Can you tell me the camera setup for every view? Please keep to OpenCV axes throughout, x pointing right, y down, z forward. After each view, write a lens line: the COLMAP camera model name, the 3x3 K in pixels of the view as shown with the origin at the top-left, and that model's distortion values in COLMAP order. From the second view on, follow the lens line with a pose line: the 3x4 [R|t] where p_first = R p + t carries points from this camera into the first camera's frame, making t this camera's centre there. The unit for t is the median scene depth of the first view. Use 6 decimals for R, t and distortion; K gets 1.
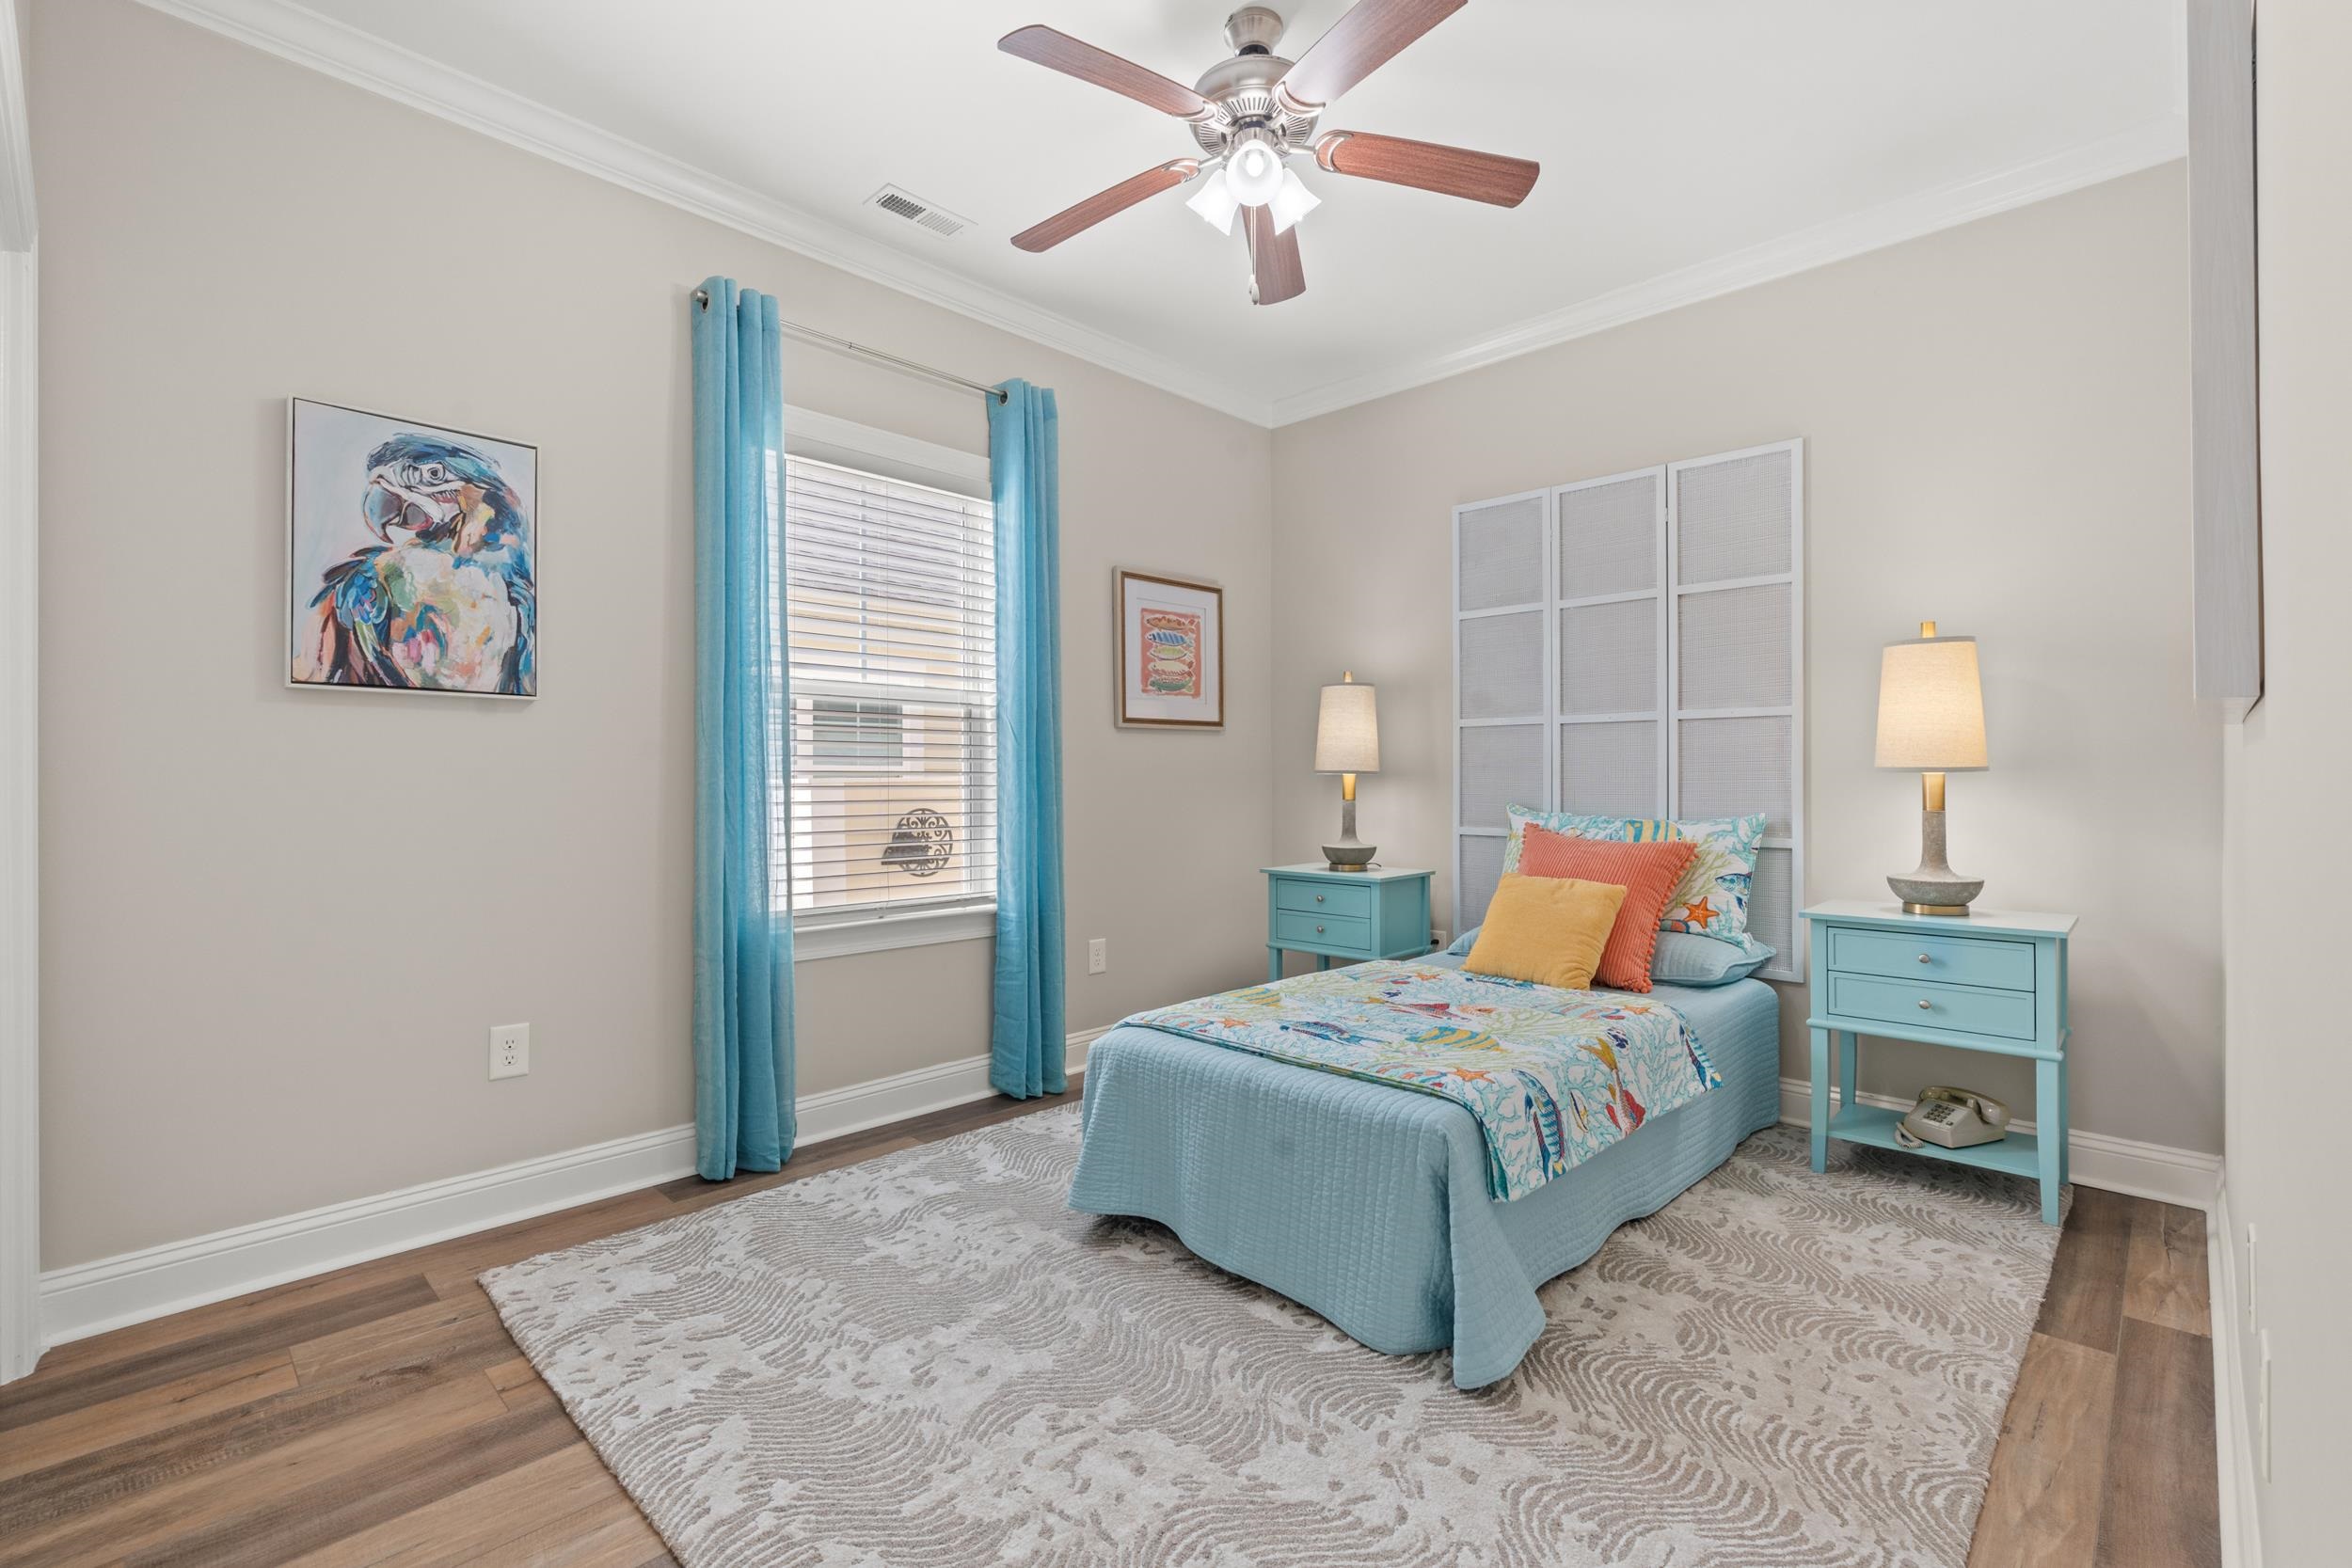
lens RADIAL K [[1048.0, 0, 1175.4], [0, 1048.0, 790.4], [0, 0, 1]] dist [-0.003267, 0.000364]
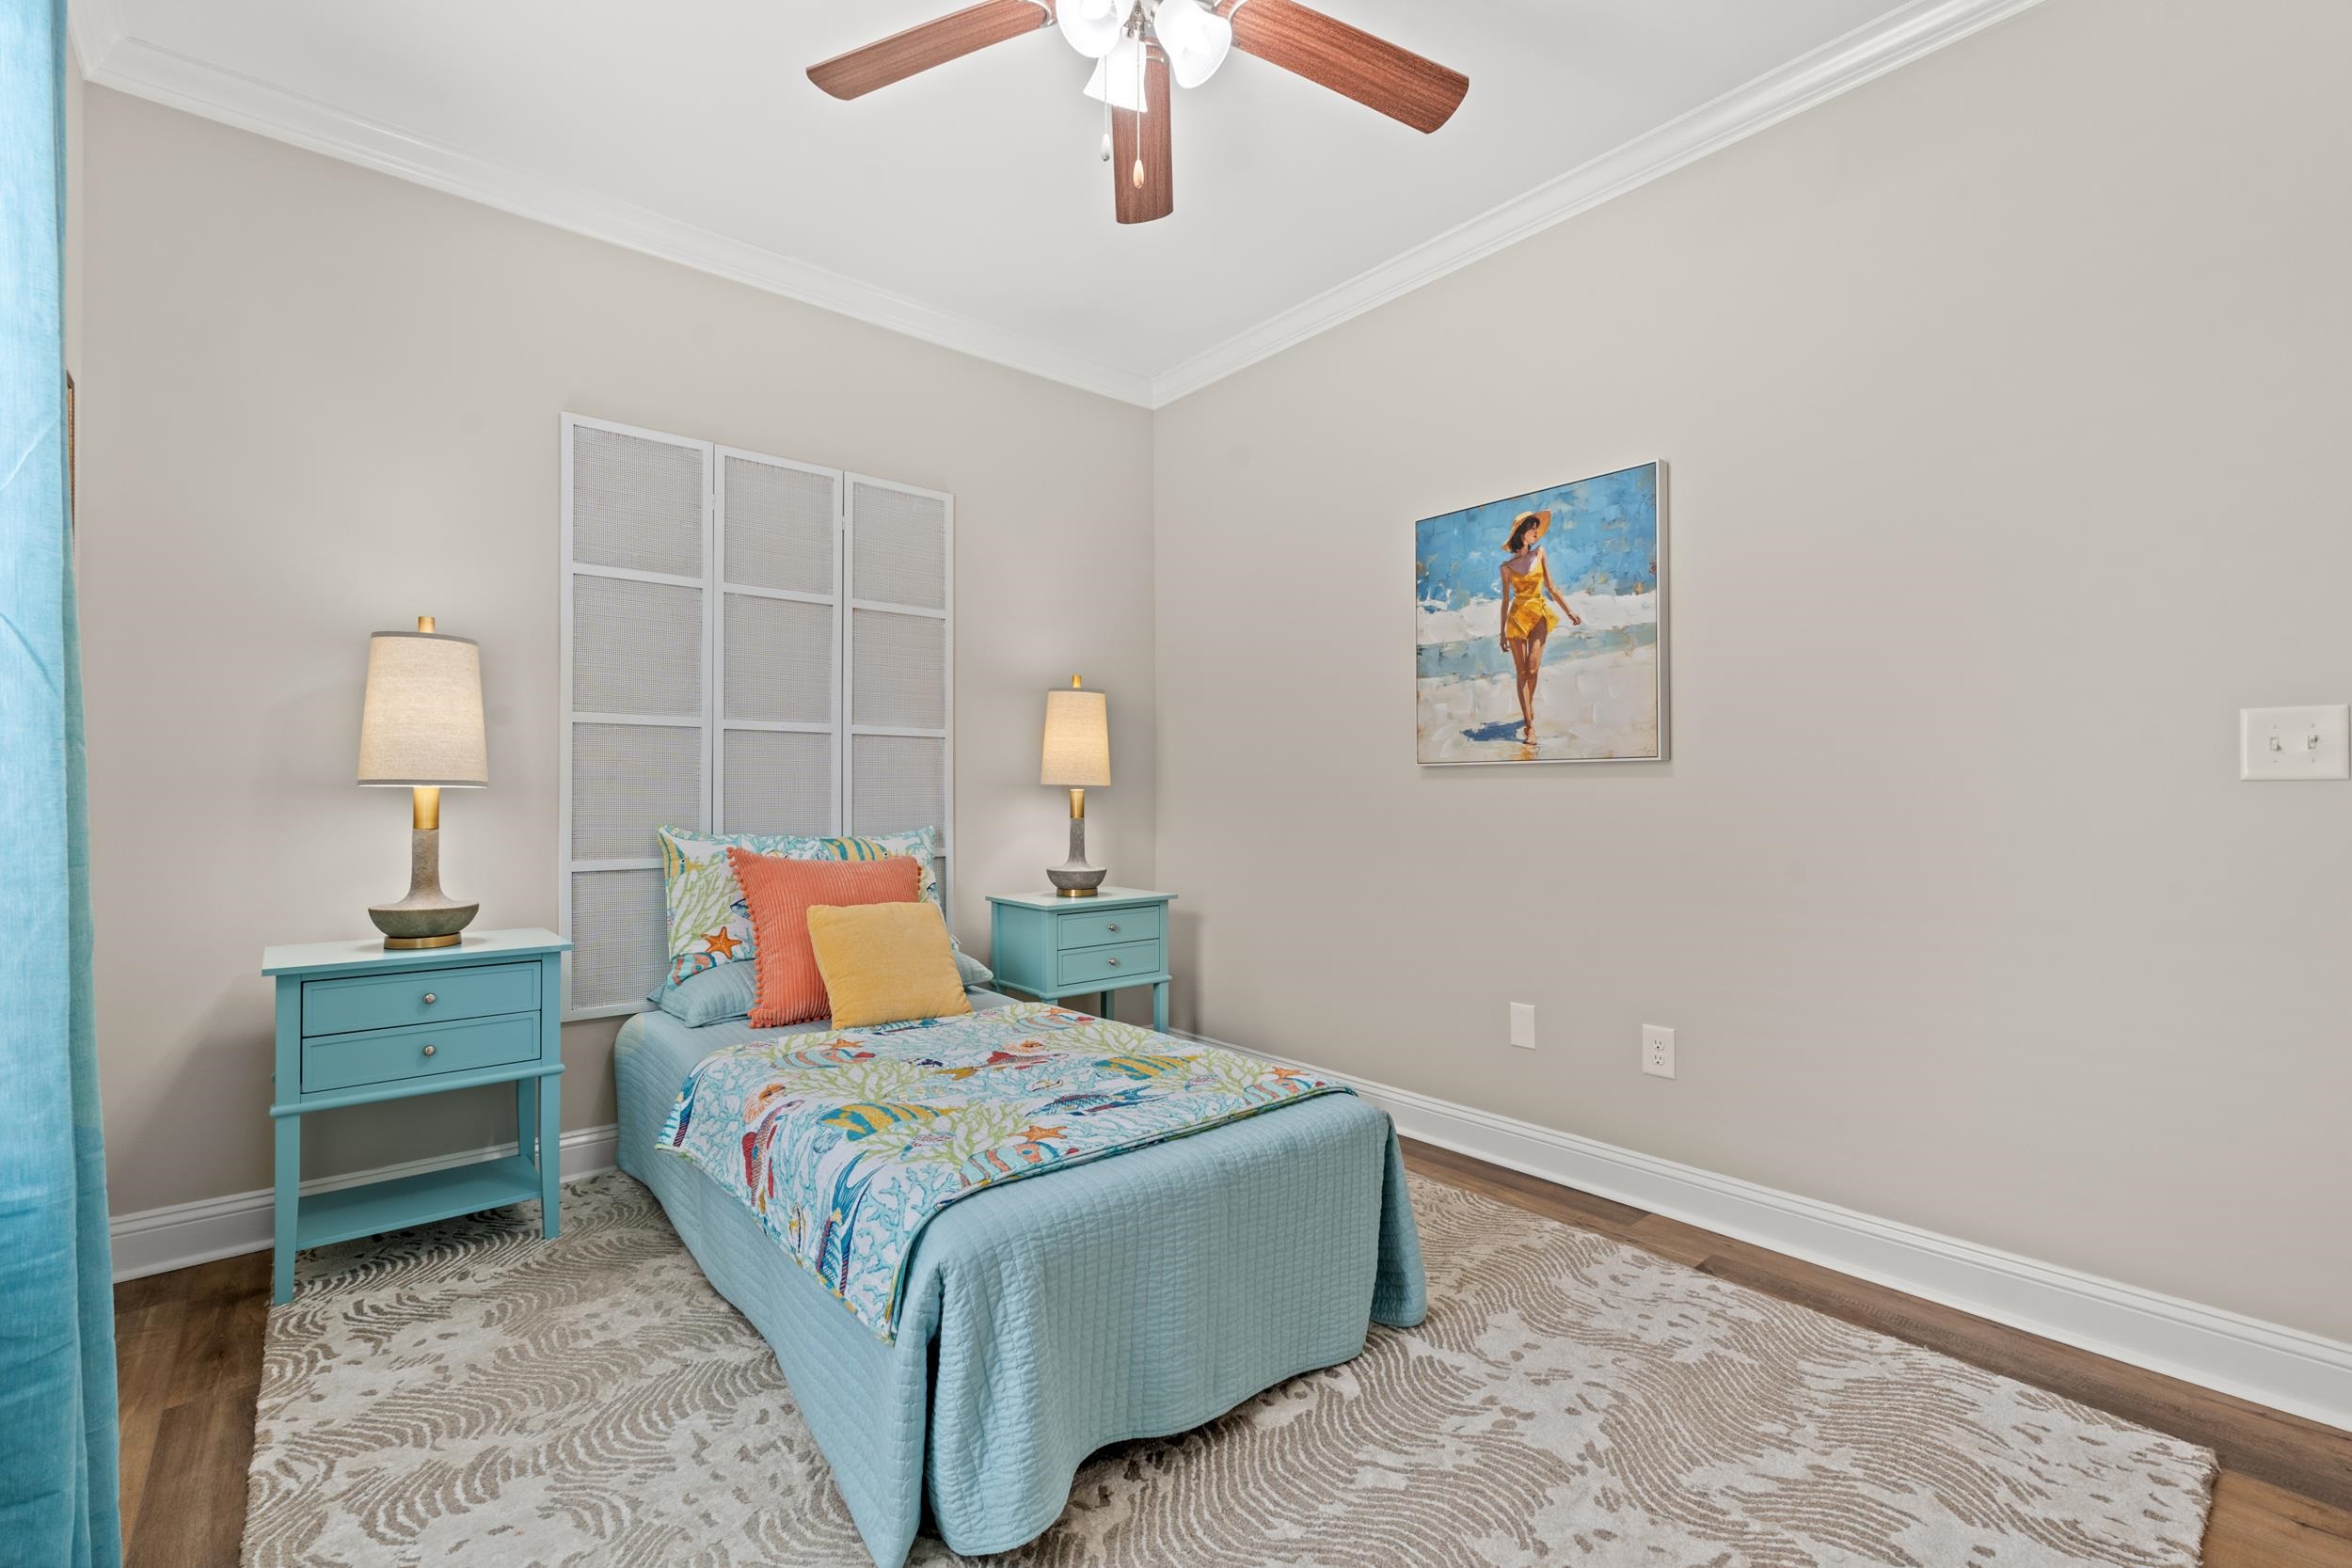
lens RADIAL K [[1048.0, 0, 1175.4], [0, 1048.0, 790.4], [0, 0, 1]] dist [-0.003267, 0.000364]
pose [[0.084603, 0.012570, 0.996335, -0.467412], [0.020116, 0.999695, -0.014321, 0.004982], [-0.996212, 0.021254, 0.084324, 0.613582]]
